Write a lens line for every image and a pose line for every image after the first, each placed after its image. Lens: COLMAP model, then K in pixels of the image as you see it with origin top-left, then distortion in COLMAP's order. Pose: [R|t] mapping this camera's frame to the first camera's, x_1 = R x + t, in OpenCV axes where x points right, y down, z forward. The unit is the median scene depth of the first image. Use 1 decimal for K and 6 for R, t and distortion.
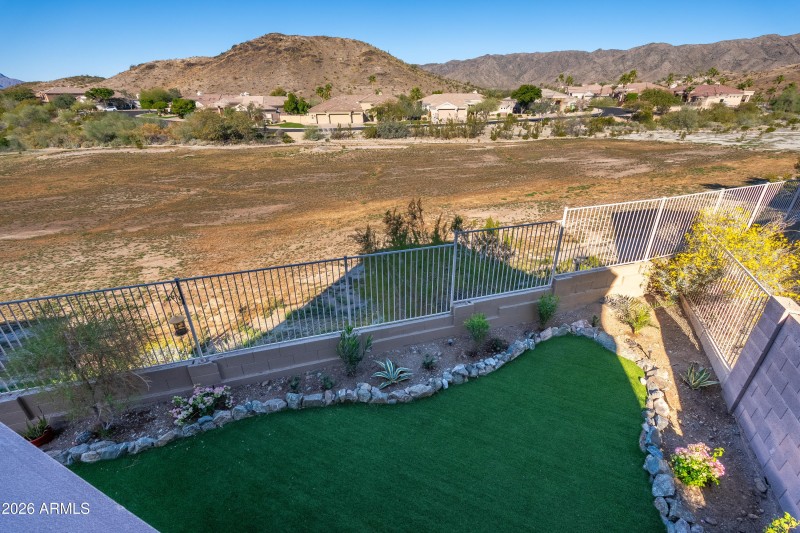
lens RADIAL K [[349.4, 0, 398.5], [0, 349.4, 267.1], [0, 0, 1]] dist [-0.005994, 0.000484]
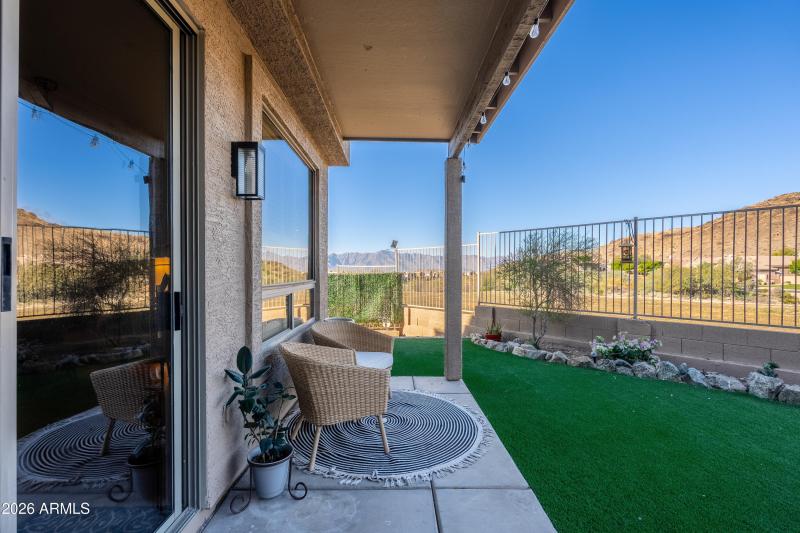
lens RADIAL K [[349.4, 0, 398.5], [0, 349.4, 267.1], [0, 0, 1]] dist [-0.005994, 0.000484]
pose [[0.421442, -0.000899, -0.906855, 0.009353], [-0.399042, 0.897799, -0.186336, 0.588726], [0.814341, 0.440404, 0.378012, 0.084805]]
